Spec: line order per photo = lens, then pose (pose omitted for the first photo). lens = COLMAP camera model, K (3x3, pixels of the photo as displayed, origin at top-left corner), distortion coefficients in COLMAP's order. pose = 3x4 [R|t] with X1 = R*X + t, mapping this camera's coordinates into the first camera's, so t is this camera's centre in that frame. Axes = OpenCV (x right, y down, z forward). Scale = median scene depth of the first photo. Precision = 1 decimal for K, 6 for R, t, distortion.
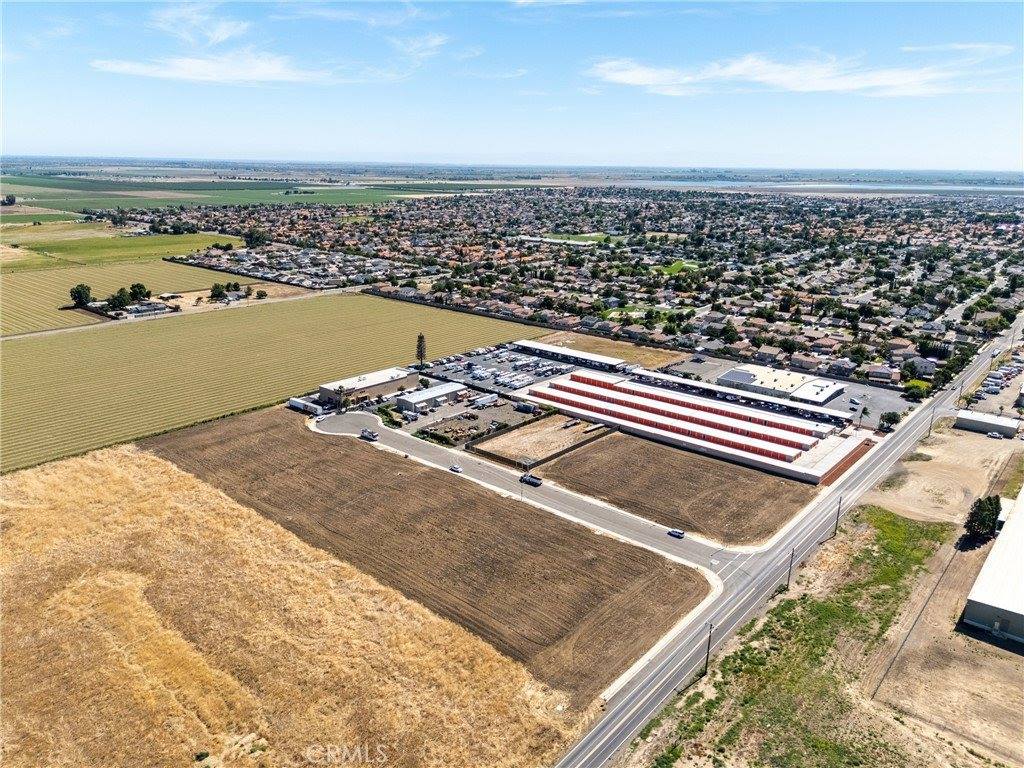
lens RADIAL K [[752.3, 0, 512.0], [0, 752.3, 384.0], [0, 0, 1]] dist [0.098346, -0.125829]
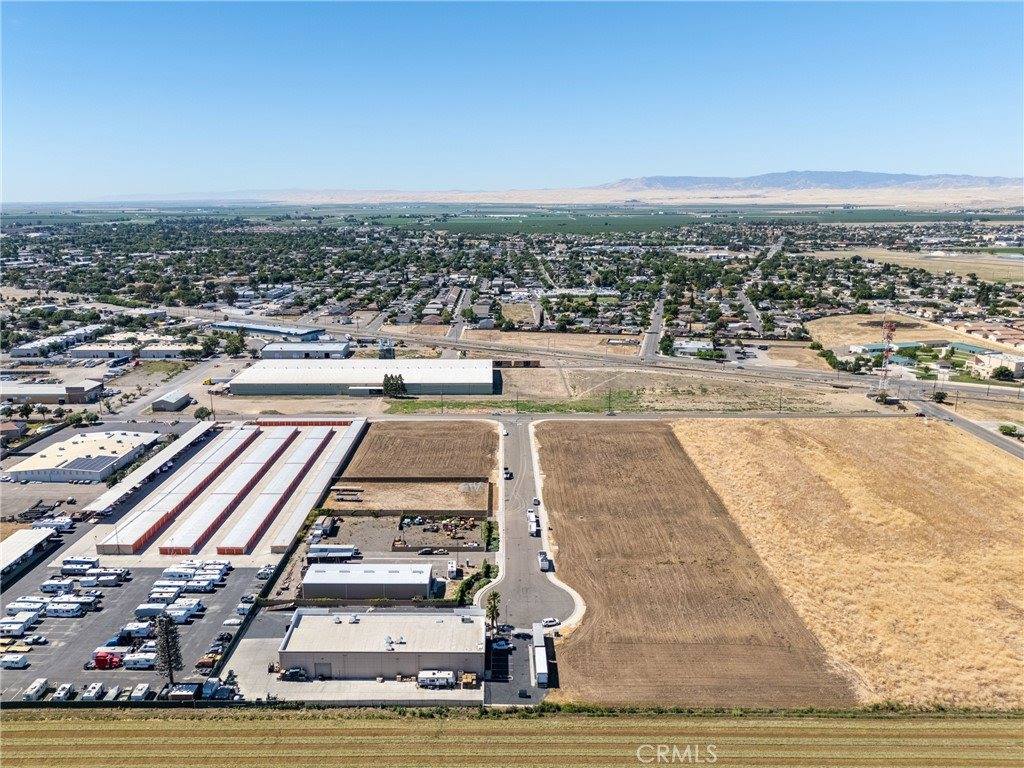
lens RADIAL K [[765.4, 0, 486.1], [0, 765.4, 389.6], [0, 0, 1]] dist [0.098193, -0.133174]
pose [[-0.640224, -0.197186, 0.742449, -0.642256], [0.210537, 0.884447, 0.416447, -0.385415], [-0.738774, 0.422932, -0.524729, 1.290513]]
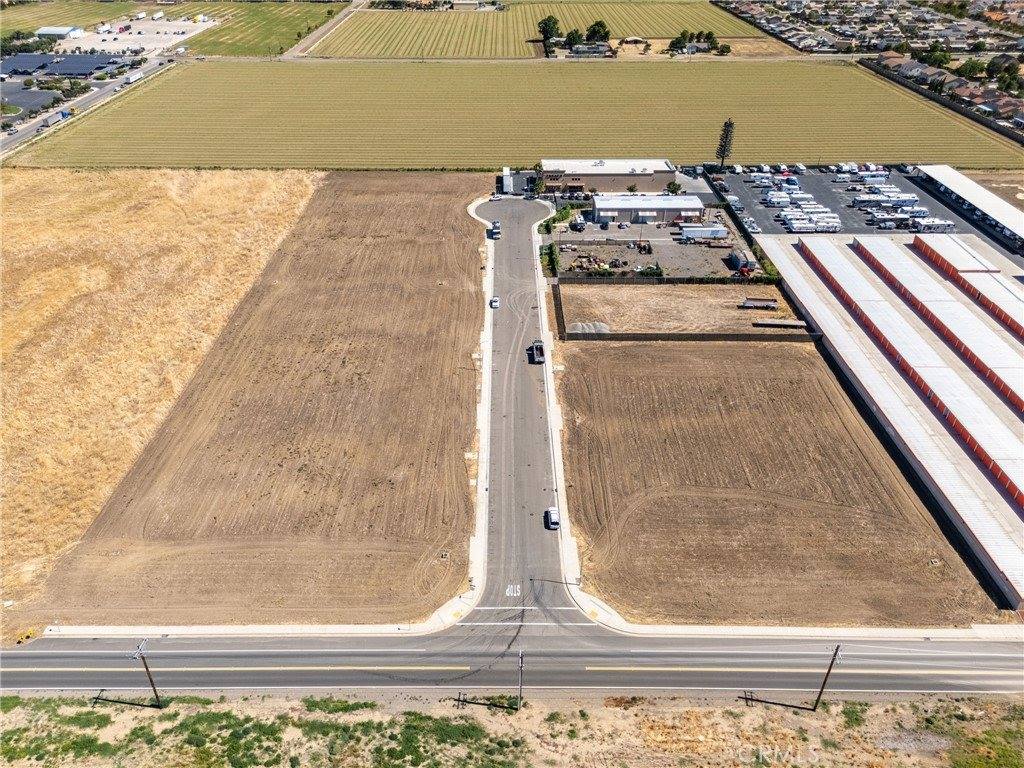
lens RADIAL K [[765.4, 0, 486.1], [0, 765.4, 389.6], [0, 0, 1]] dist [0.098193, -0.133174]
pose [[0.641045, 0.404122, -0.652493, 0.372194], [-0.207445, 0.909738, 0.359643, -0.063314], [0.738937, -0.095191, 0.667016, 0.417718]]
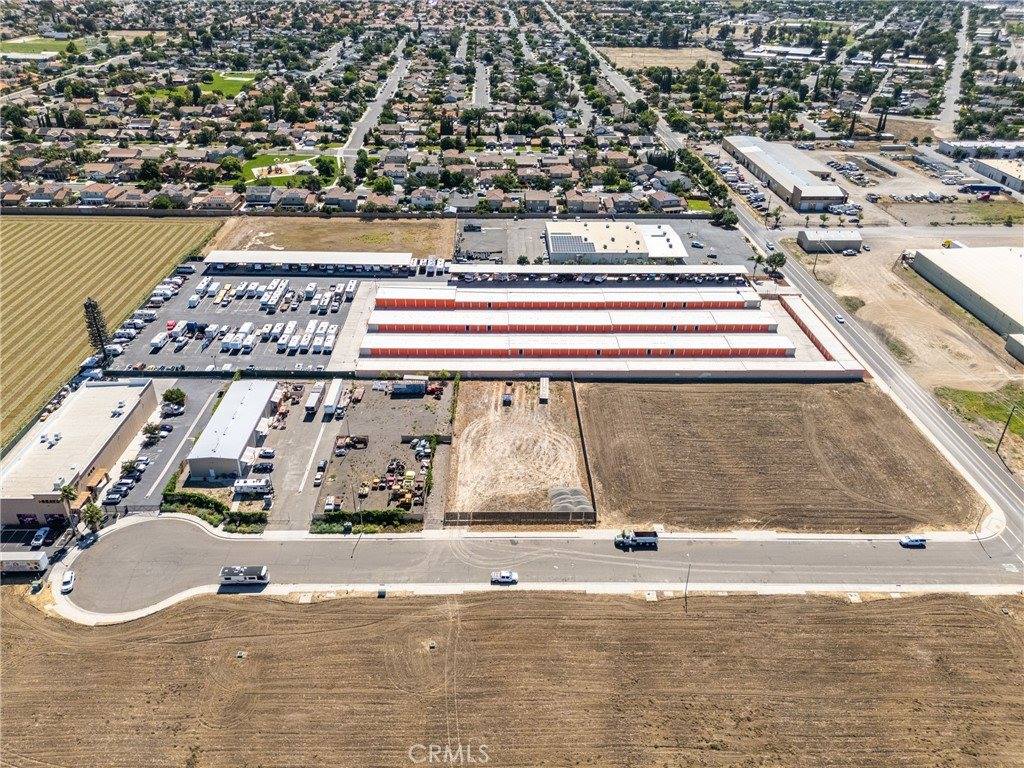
lens RADIAL K [[761.8, 0, 512.0], [0, 761.8, 384.0], [0, 0, 1]] dist [0.046605, -0.029854]
pose [[0.743448, -0.338056, 0.577064, -0.282072], [0.184544, 0.933039, 0.308841, -0.150205], [-0.642828, -0.123114, 0.756052, 0.519077]]
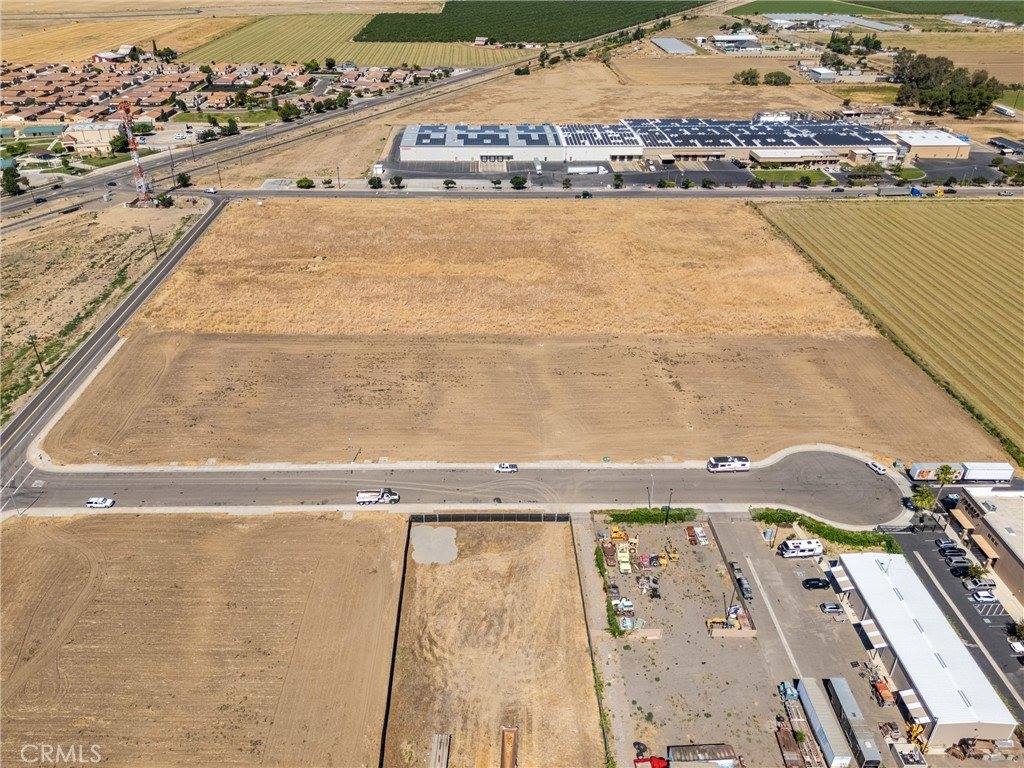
lens RADIAL K [[765.4, 0, 486.1], [0, 765.4, 389.6], [0, 0, 1]] dist [0.098193, -0.133174]
pose [[-0.749367, 0.323662, -0.577662, 0.232985], [-0.199051, 0.721934, 0.662714, -0.288954], [0.631529, 0.611600, -0.476568, 1.059358]]
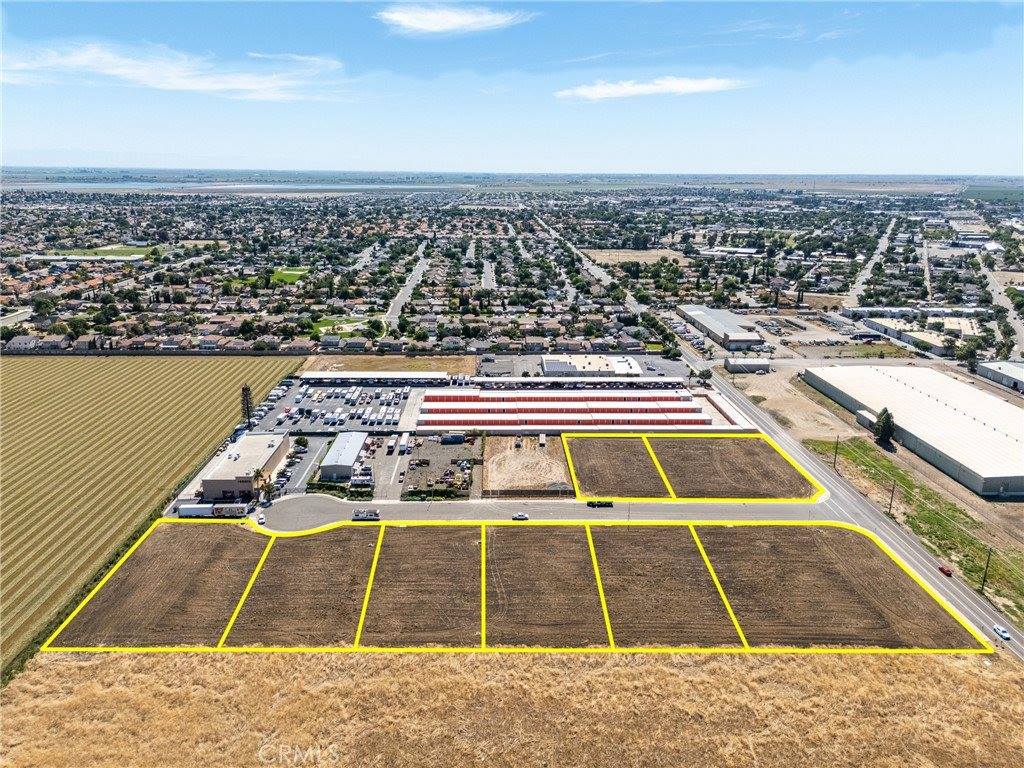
lens RADIAL K [[752.3, 0, 512.0], [0, 752.3, 384.0], [0, 0, 1]] dist [0.098346, -0.125829]
pose [[0.739391, -0.192294, 0.645232, -0.526012], [0.192242, 0.978747, 0.071394, -0.087763], [-0.645248, 0.071253, 0.760644, 0.277479]]
